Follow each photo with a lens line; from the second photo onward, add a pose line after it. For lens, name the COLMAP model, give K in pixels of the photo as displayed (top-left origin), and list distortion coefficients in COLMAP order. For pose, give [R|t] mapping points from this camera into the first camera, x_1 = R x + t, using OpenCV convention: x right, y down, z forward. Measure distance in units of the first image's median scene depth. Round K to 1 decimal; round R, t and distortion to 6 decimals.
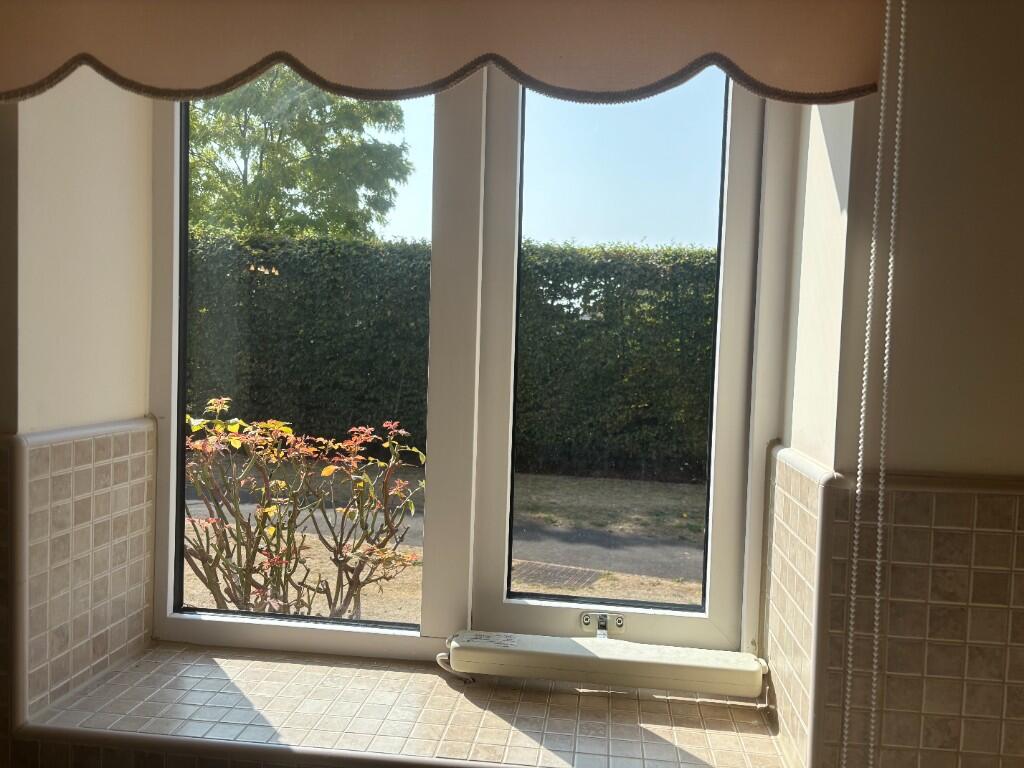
lens RADIAL K [[773.9, 0, 510.9], [0, 773.9, 383.8], [0, 0, 1]] dist [0.049794, -0.008493]
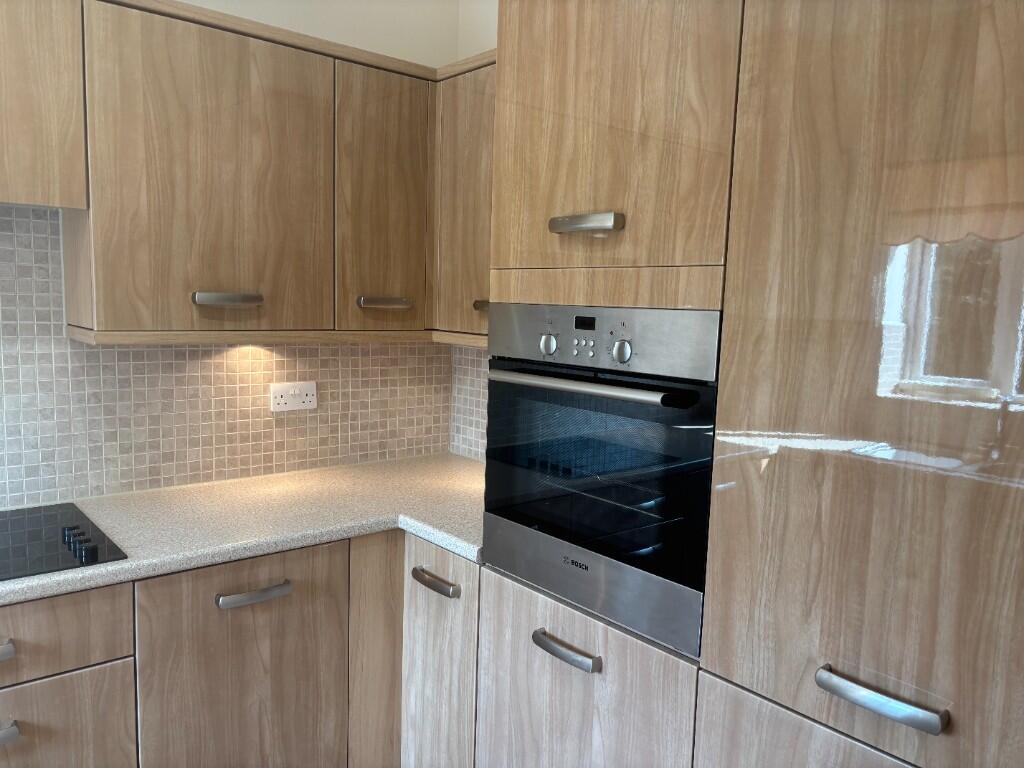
lens RADIAL K [[773.9, 0, 511.7], [0, 773.9, 386.4], [0, 0, 1]] dist [0.049794, -0.008493]
pose [[0.681391, -0.085974, 0.726852, -0.434568], [0.022465, 0.995066, 0.096638, -0.159453], [-0.731574, -0.049519, 0.679961, -1.920687]]
